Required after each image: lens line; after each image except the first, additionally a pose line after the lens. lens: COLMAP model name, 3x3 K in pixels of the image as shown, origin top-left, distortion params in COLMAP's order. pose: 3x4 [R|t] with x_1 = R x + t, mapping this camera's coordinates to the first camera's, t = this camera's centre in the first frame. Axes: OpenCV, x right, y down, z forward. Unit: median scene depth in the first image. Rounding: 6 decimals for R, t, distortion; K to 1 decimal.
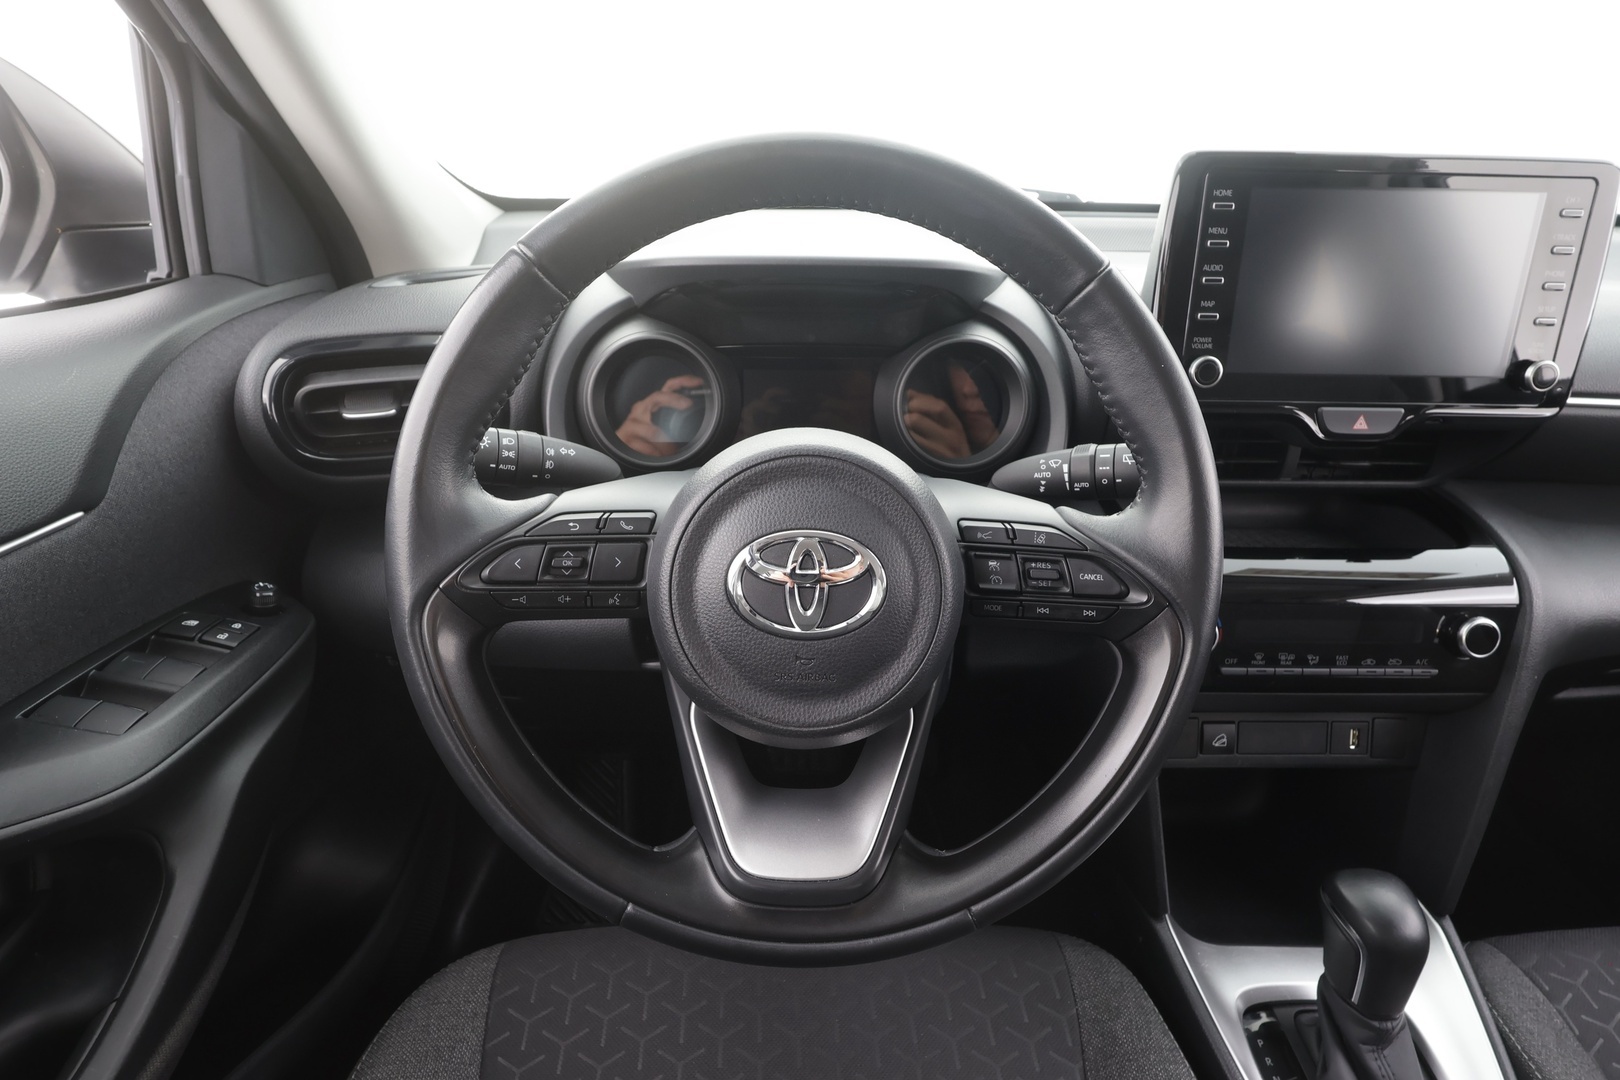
lens RADIAL K [[821.1, 0, 814.2], [0, 821.1, 546.8], [0, 0, 1]] dist [0.003496, -0.002223]
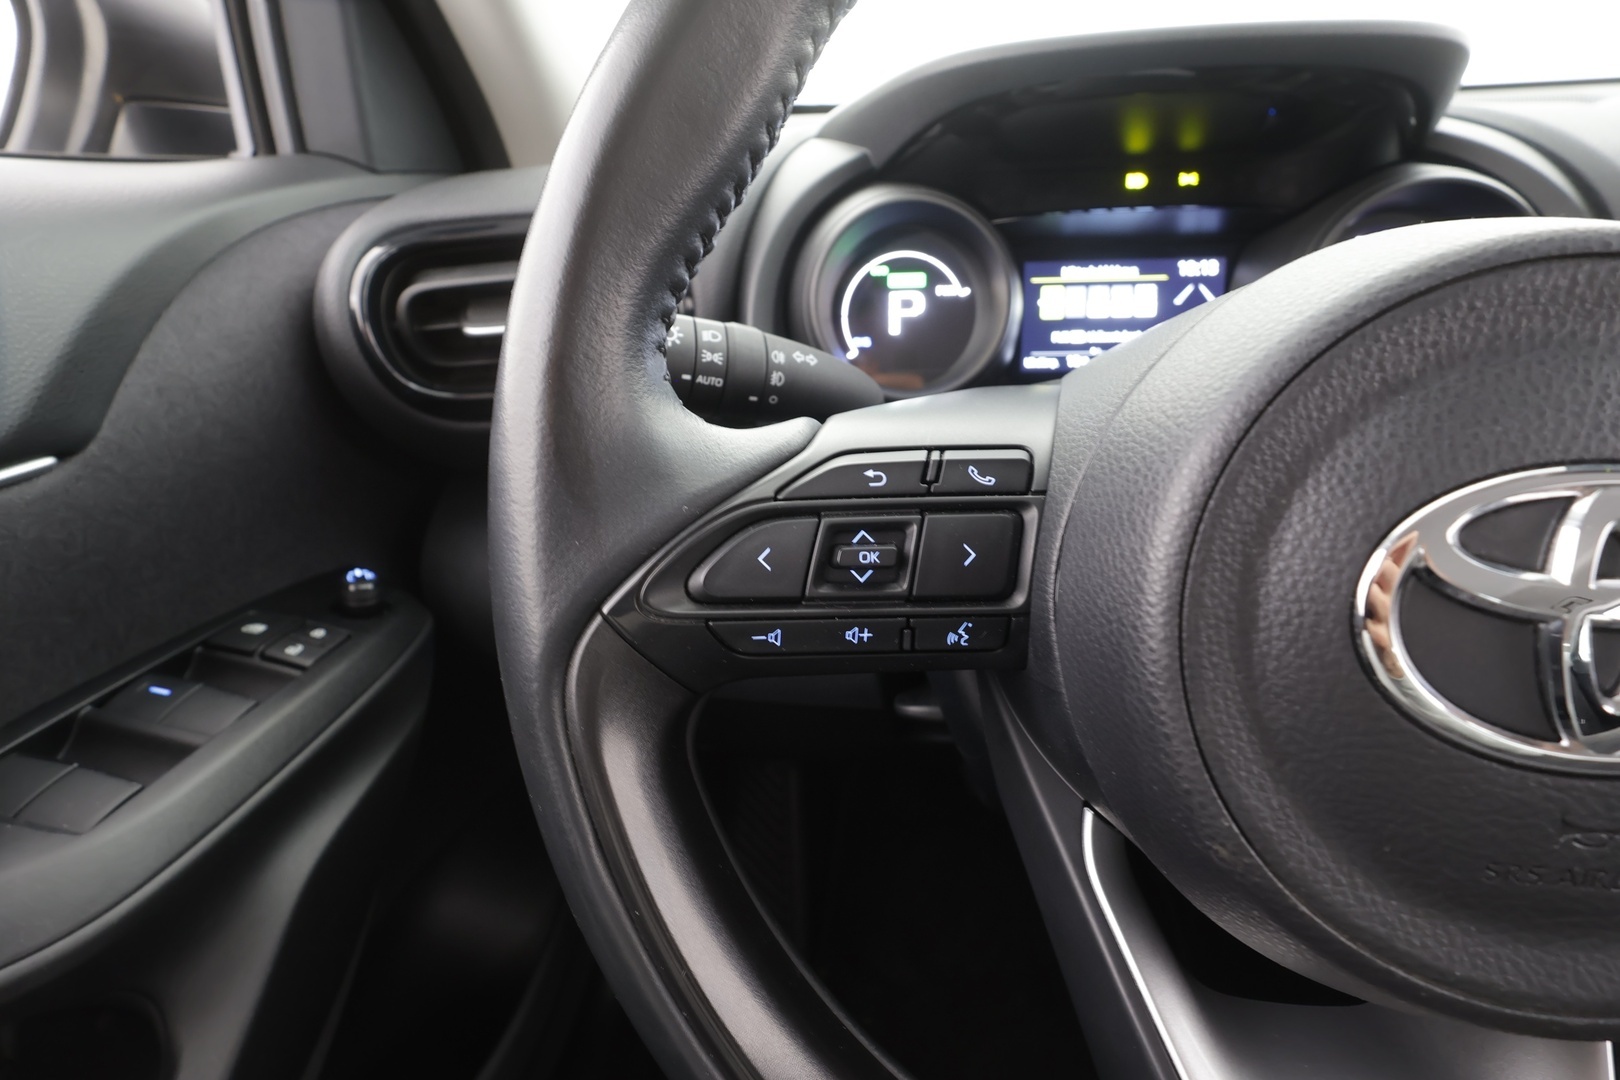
lens RADIAL K [[746.6, 0, 808.4], [0, 746.6, 542.4], [0, 0, 1]] dist [-0.003613, 0.002499]
pose [[0.989527, 0.012119, -0.143838, -0.221873], [-0.008906, 0.999697, 0.022958, 0.002036], [0.144073, -0.021436, 0.989335, 0.477663]]
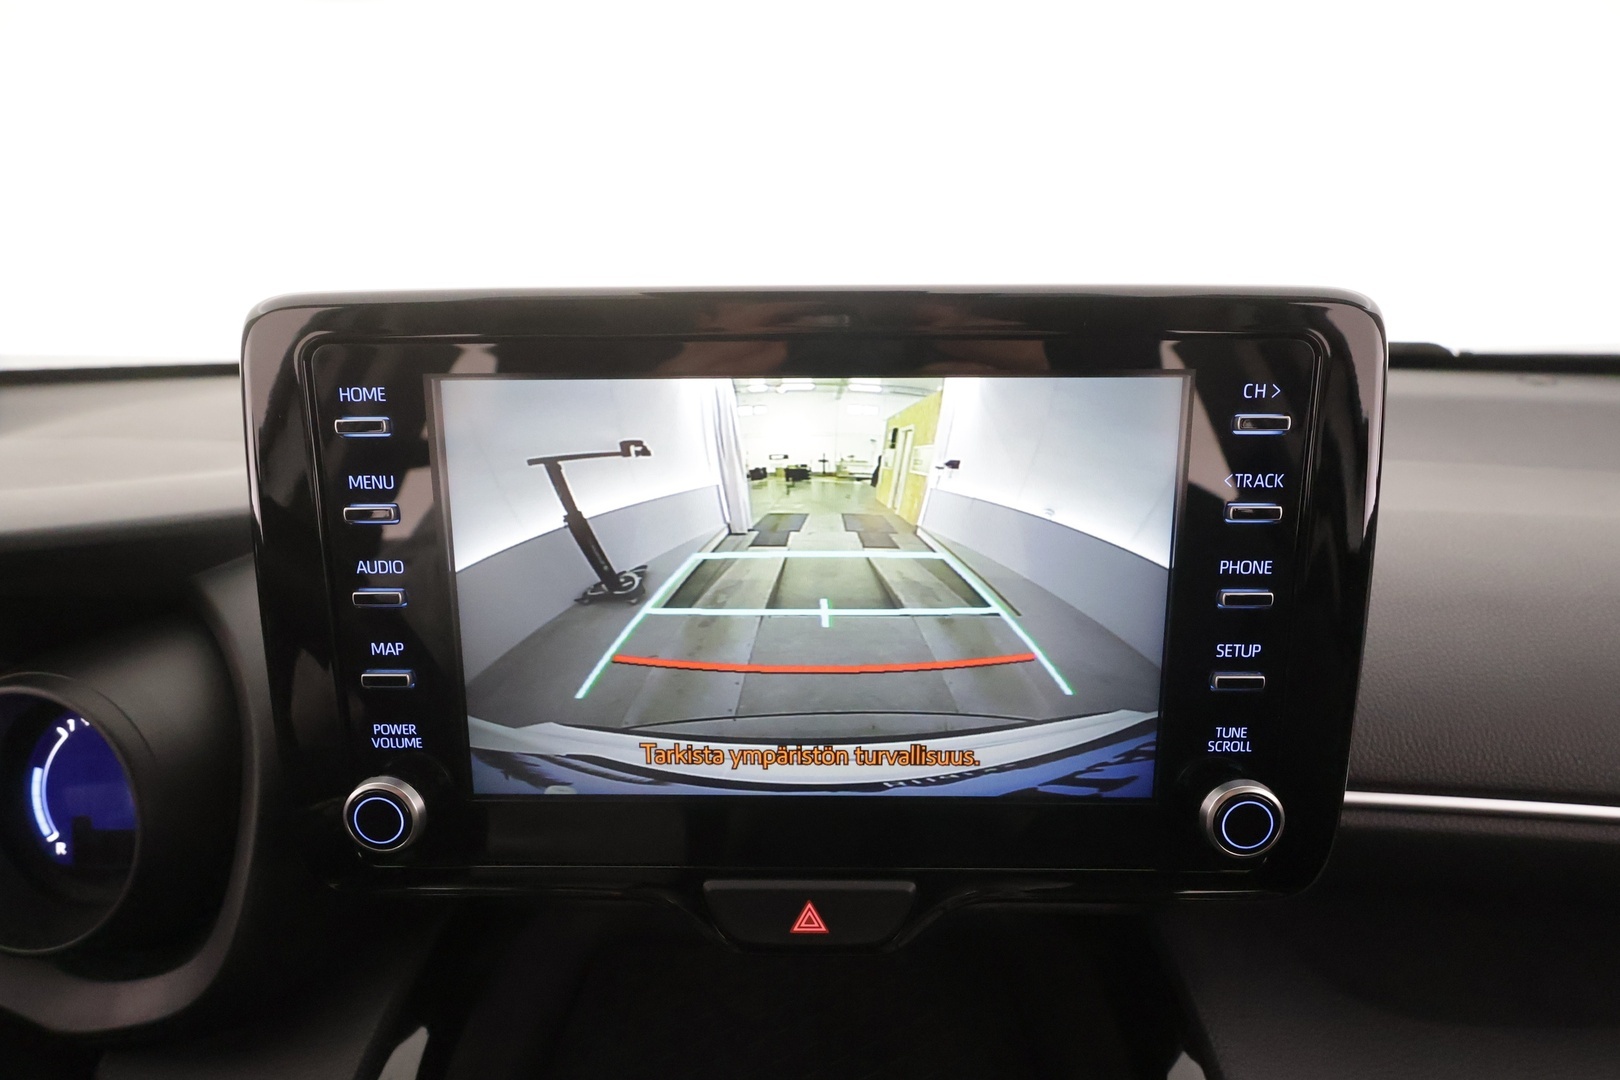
lens RADIAL K [[746.6, 0, 801.0], [0, 746.6, 548.0], [0, 0, 1]] dist [-0.003613, 0.002499]
pose [[0.999844, -0.005843, -0.016649, 0.759624], [0.003643, 0.991606, -0.129244, -0.325403], [0.017265, 0.129163, 0.991473, 0.687225]]
